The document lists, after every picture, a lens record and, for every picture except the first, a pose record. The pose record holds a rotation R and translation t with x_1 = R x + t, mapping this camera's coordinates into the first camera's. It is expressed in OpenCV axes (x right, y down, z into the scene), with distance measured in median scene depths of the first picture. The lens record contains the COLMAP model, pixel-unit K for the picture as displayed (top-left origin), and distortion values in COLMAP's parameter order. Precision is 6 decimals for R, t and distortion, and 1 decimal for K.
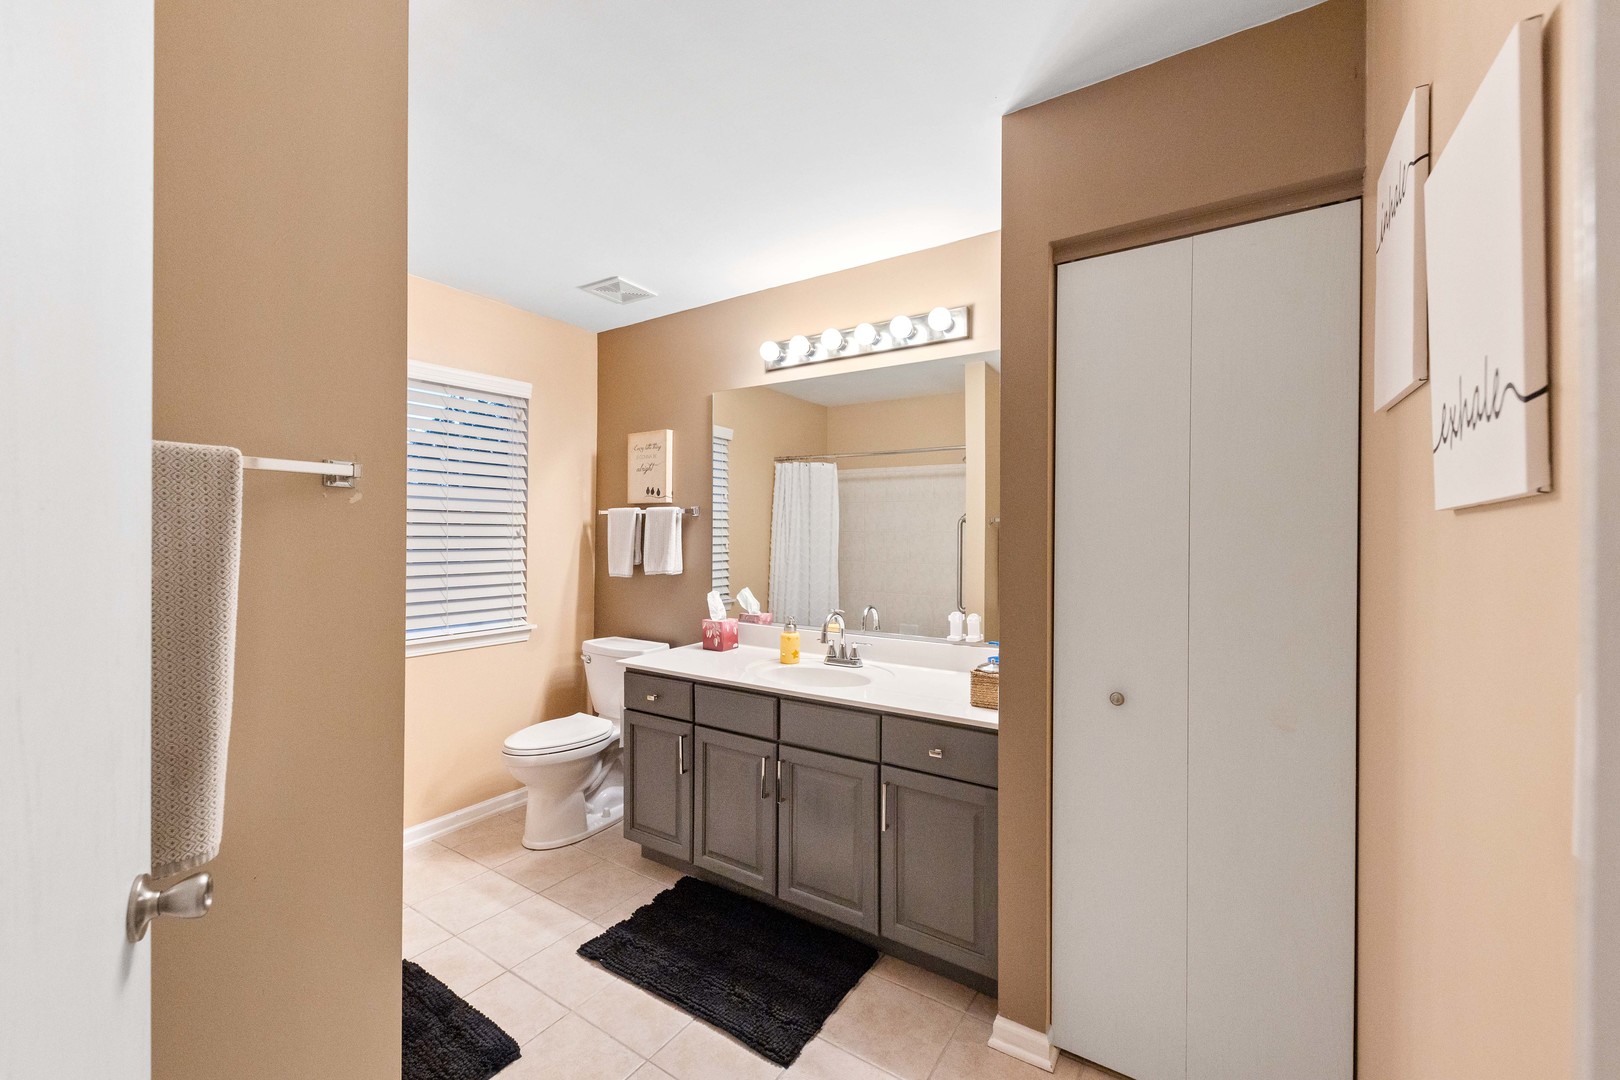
lens RADIAL K [[656.4, 0, 806.5], [0, 656.4, 535.6], [0, 0, 1]] dist [0.003814, -0.003591]
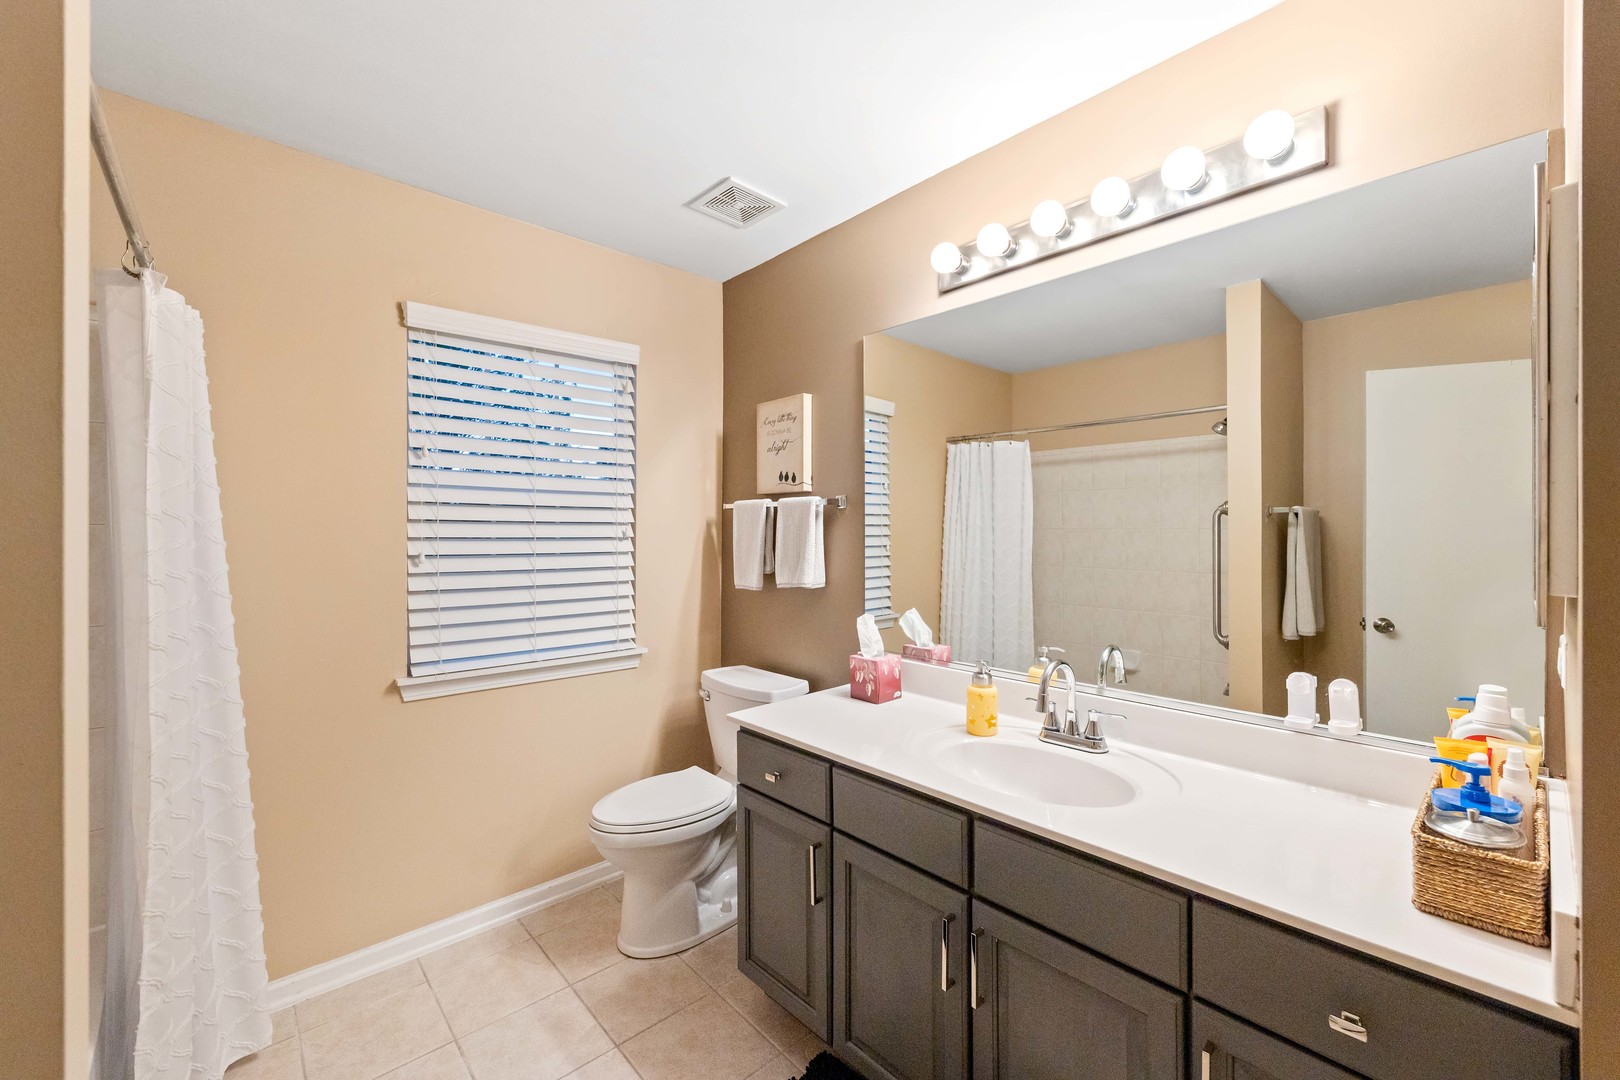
lens RADIAL K [[656.4, 0, 806.5], [0, 656.4, 535.6], [0, 0, 1]] dist [0.003814, -0.003591]
pose [[0.968744, -0.005621, -0.247998, -0.026730], [0.006070, 0.999981, 0.001047, -0.000674], [0.247987, -0.002519, 0.968760, 0.288299]]
